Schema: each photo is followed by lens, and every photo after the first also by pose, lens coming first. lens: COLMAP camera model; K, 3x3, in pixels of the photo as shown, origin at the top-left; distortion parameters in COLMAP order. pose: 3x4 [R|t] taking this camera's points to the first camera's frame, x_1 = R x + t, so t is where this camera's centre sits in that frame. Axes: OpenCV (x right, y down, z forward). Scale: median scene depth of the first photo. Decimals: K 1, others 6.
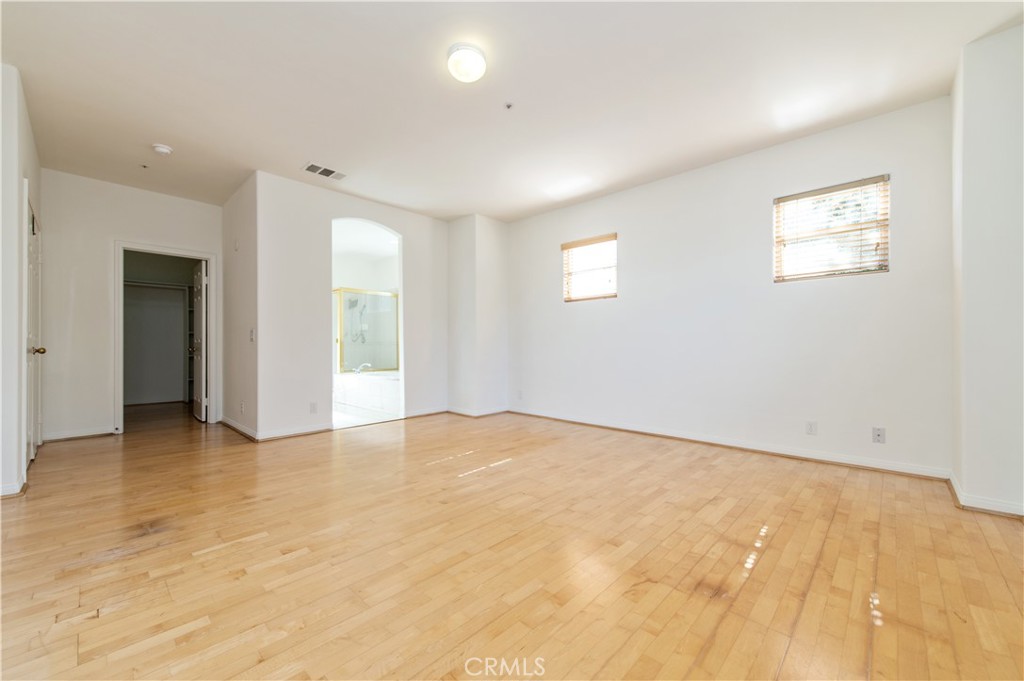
lens RADIAL K [[400.1, 0, 512.3], [0, 400.1, 345.5], [0, 0, 1]] dist [0.012406, -0.003408]
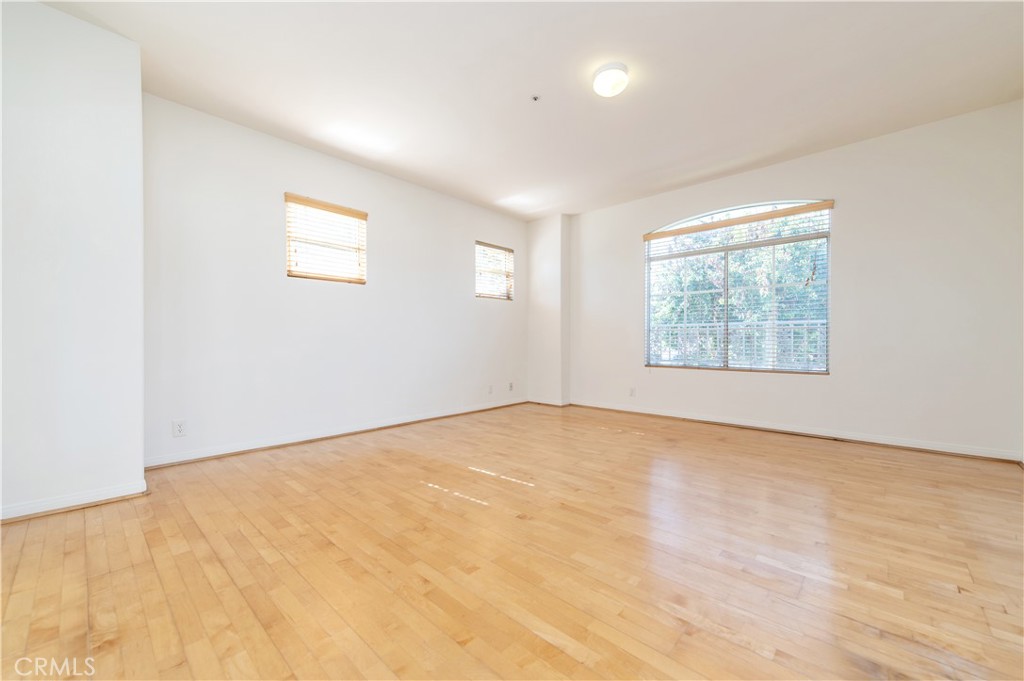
lens RADIAL K [[400.1, 0, 515.1], [0, 400.1, 341.2], [0, 0, 1]] dist [0.012406, -0.003408]
pose [[-0.009910, 0.000226, 0.999951, -0.918150], [0.001835, 0.999998, -0.000208, 0.010743], [-0.999949, 0.001833, -0.009910, 0.960918]]
